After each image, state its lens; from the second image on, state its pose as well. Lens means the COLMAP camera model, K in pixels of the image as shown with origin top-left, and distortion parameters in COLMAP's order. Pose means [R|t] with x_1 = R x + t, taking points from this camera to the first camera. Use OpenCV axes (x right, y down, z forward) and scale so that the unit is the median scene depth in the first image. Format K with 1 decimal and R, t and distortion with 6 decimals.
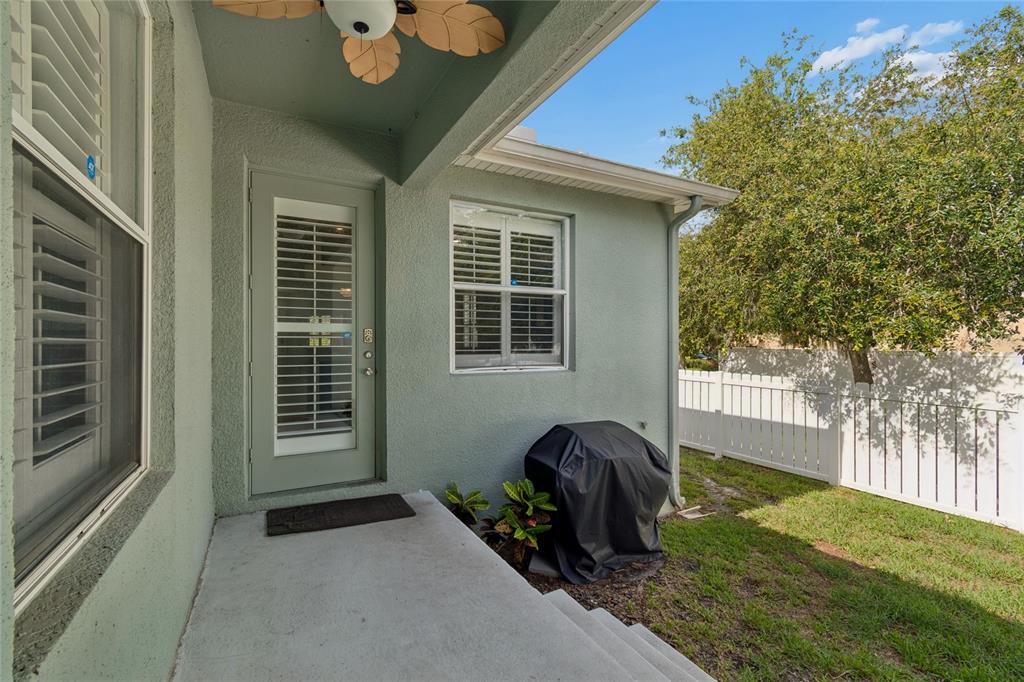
lens RADIAL K [[450.1, 0, 503.0], [0, 450.1, 341.2], [0, 0, 1]] dist [0.002604, -0.000441]
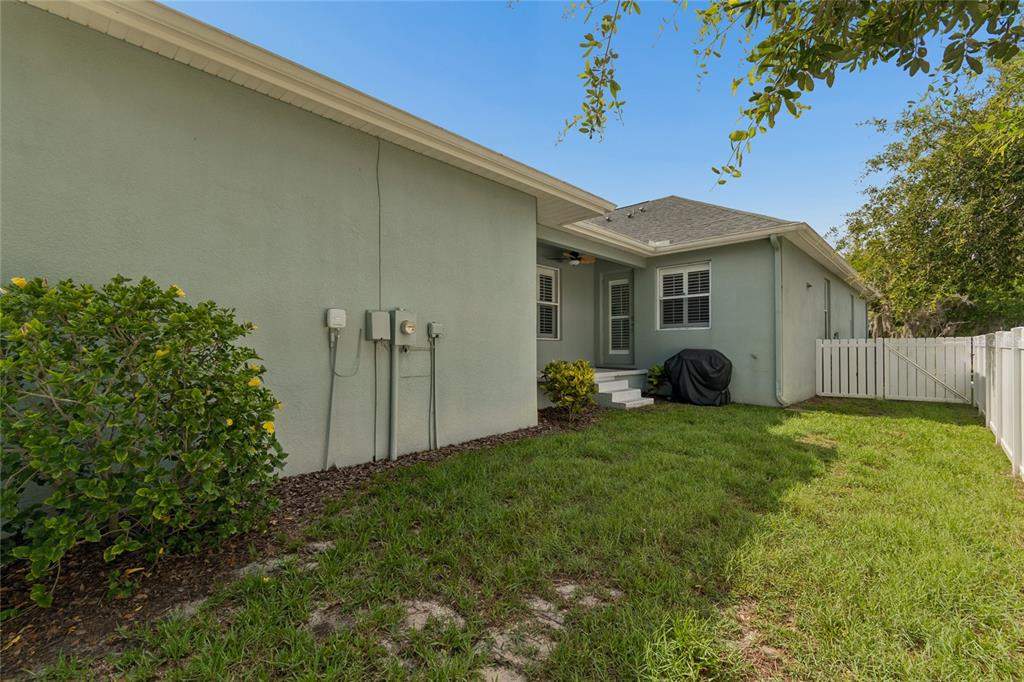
lens RADIAL K [[450.1, 0, 503.0], [0, 450.1, 341.2], [0, 0, 1]] dist [0.002604, -0.000441]
pose [[0.322000, -0.016887, -0.946589, 2.024393], [0.005132, 0.999857, -0.016092, 0.162990], [0.946726, 0.000324, 0.322041, -0.732709]]
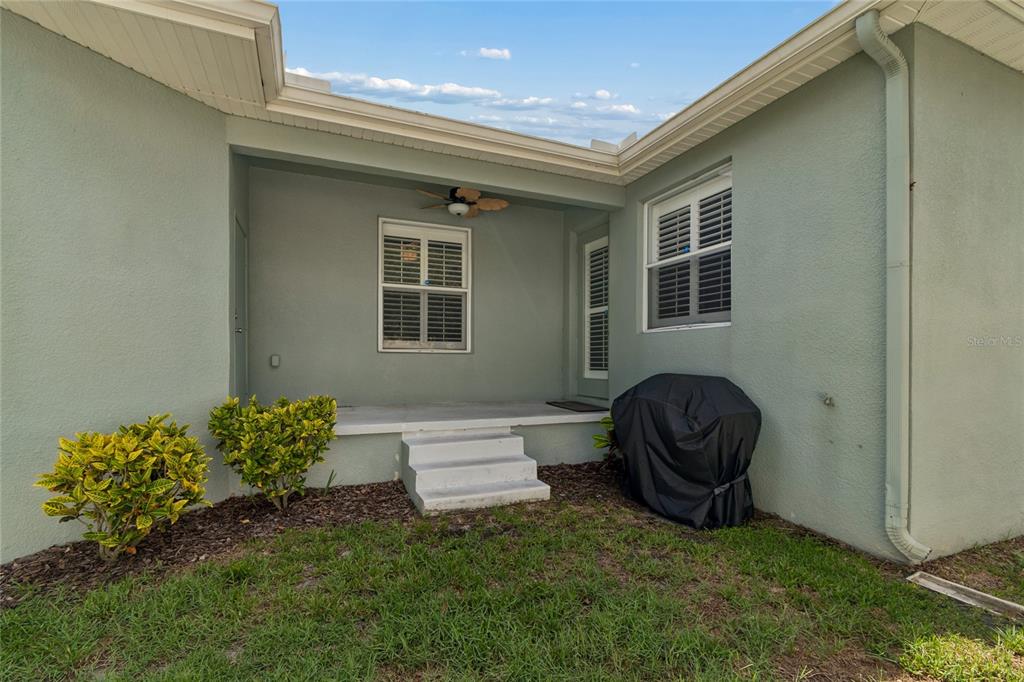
lens RADIAL K [[461.7, 0, 506.5], [0, 461.7, 359.5], [0, 0, 1]] dist [0.001629, 0.000147]
pose [[-0.082952, 0.001026, -0.996553, 1.181877], [0.002922, 0.999995, 0.000786, 0.136815], [0.996549, -0.002847, -0.082954, 0.647332]]
